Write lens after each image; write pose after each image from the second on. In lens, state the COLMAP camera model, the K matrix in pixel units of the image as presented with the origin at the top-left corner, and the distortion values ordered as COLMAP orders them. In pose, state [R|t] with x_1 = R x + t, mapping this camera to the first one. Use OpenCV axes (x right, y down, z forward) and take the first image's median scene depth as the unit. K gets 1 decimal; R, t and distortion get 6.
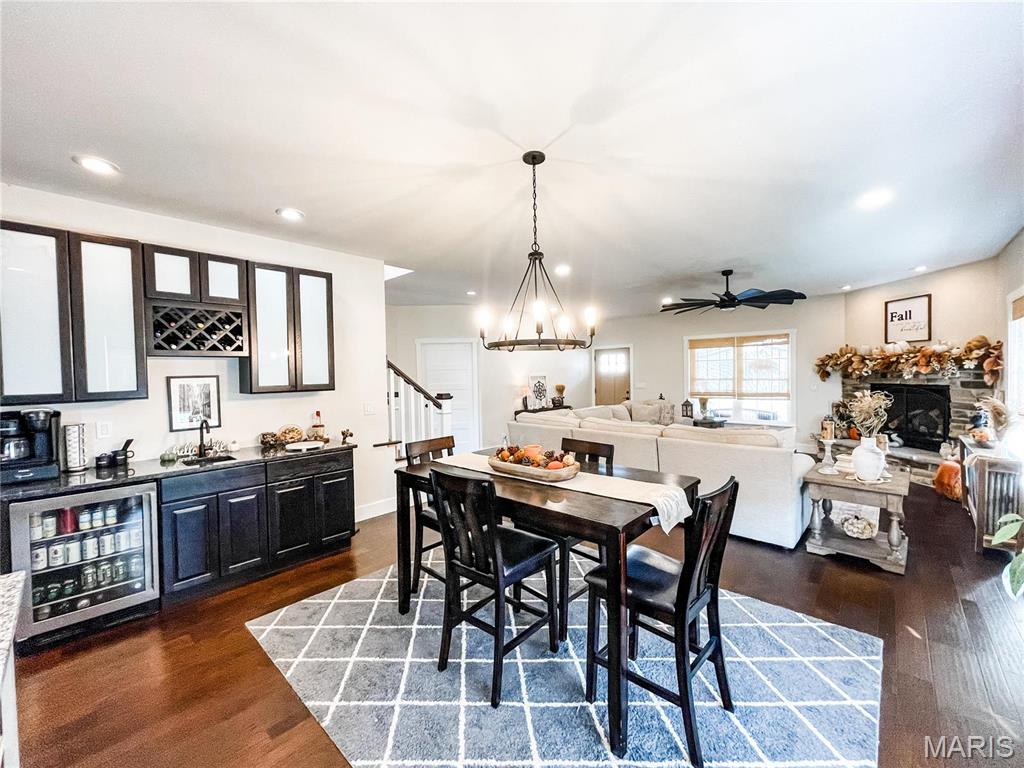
lens RADIAL K [[407.8, 0, 512.0], [0, 407.8, 384.0], [0, 0, 1]] dist [0.012261, 0.000323]
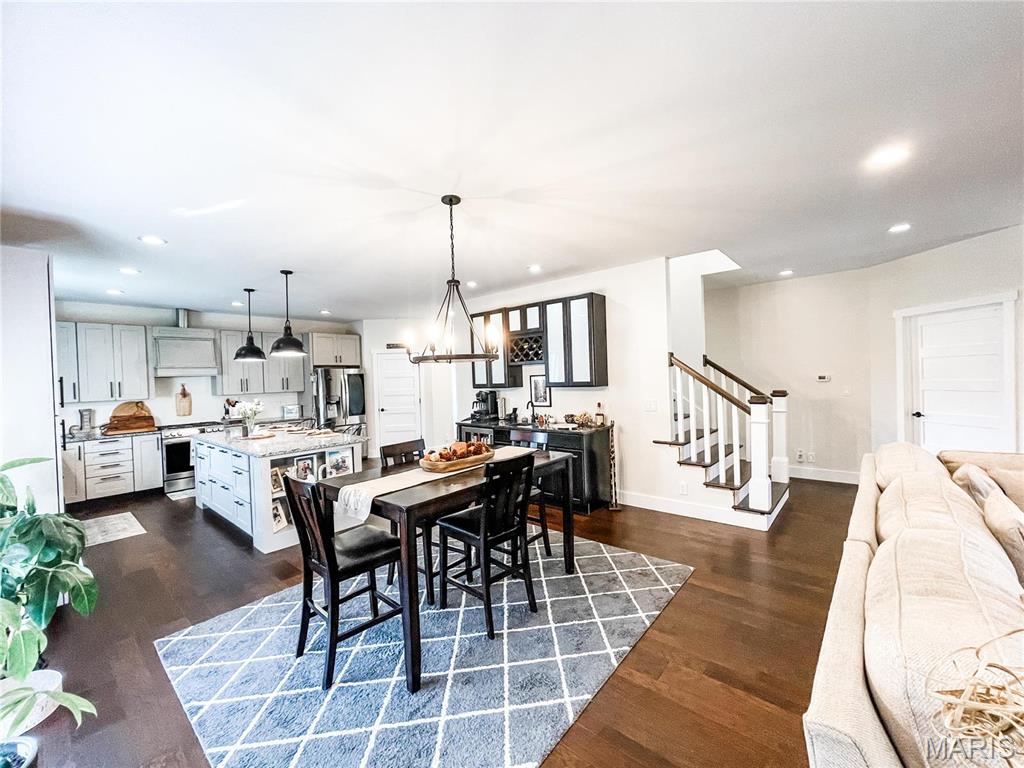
lens RADIAL K [[409.8, 0, 509.7], [0, 409.8, 382.2], [0, 0, 1]] dist [0.001276, 0.000179]
pose [[0.030935, 0.030271, -0.999063, 0.589139], [0.001725, 0.999538, 0.030339, -0.026275], [0.999520, -0.002662, 0.030868, 0.526068]]
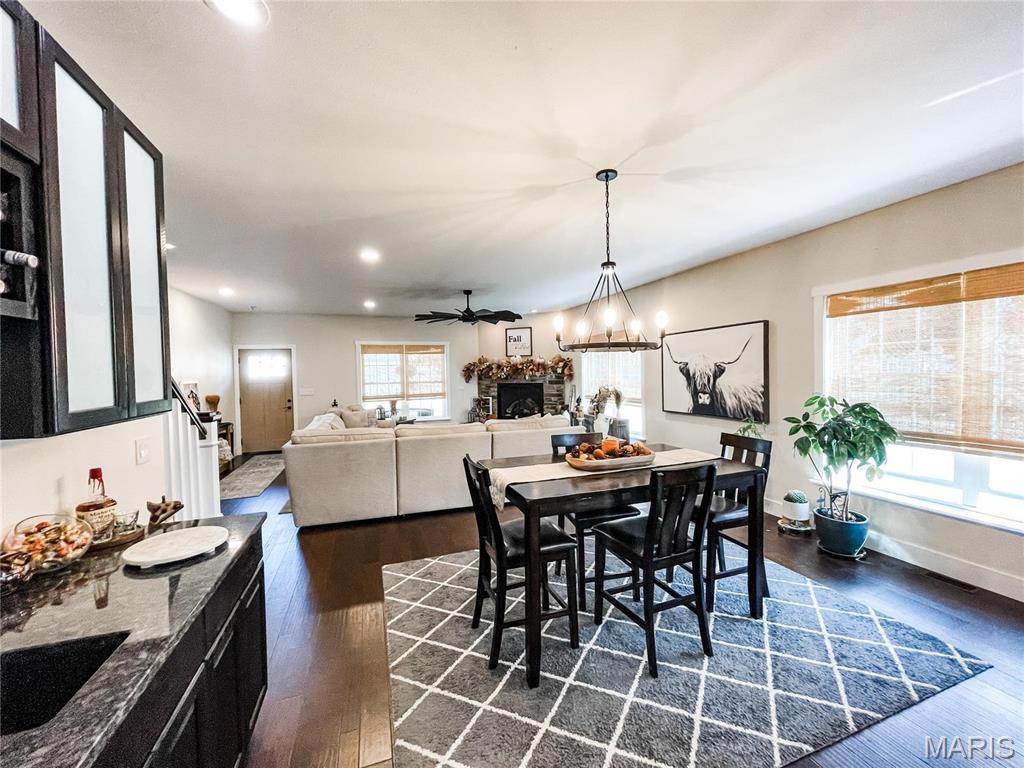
lens RADIAL K [[409.8, 0, 509.7], [0, 409.8, 382.2], [0, 0, 1]] dist [0.001276, 0.000179]
pose [[0.480303, -0.016210, 0.876953, -0.481061], [0.035102, 0.999383, -0.000752, -0.003642], [-0.876400, 0.031144, 0.480576, 0.334139]]
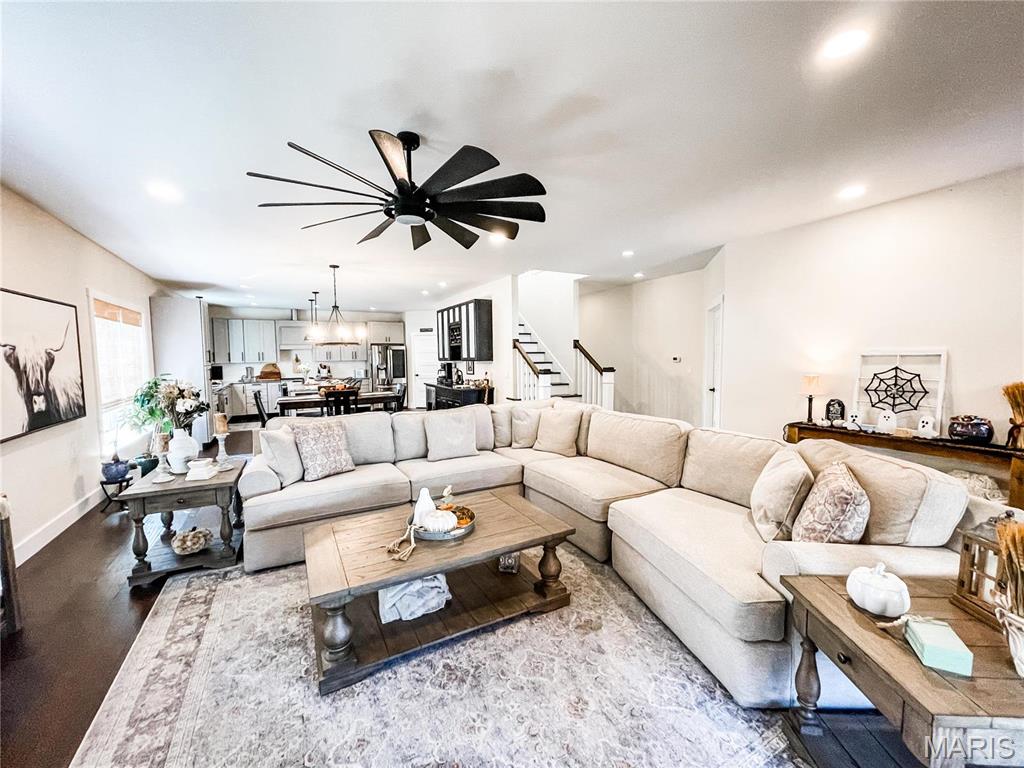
lens RADIAL K [[409.8, 0, 509.7], [0, 409.8, 382.2], [0, 0, 1]] dist [0.001276, 0.000179]
pose [[-0.315577, 0.085046, -0.945081, 0.973312], [-0.009210, 0.995654, 0.092672, -0.047123], [0.948855, 0.037949, -0.313422, 1.293077]]
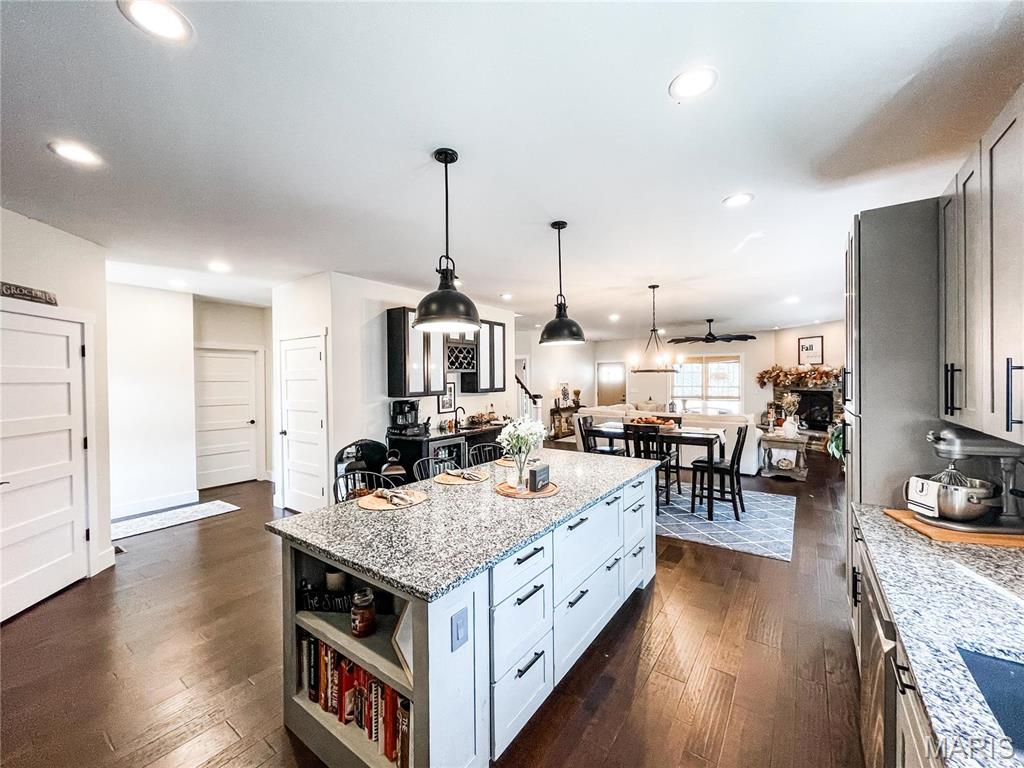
lens RADIAL K [[409.8, 0, 509.7], [0, 409.8, 382.2], [0, 0, 1]] dist [0.001276, 0.000179]
pose [[0.992955, 0.009001, 0.118149, -0.456539], [-0.006906, 0.999812, -0.018135, 0.005971], [-0.118290, 0.017191, 0.992830, -0.516918]]
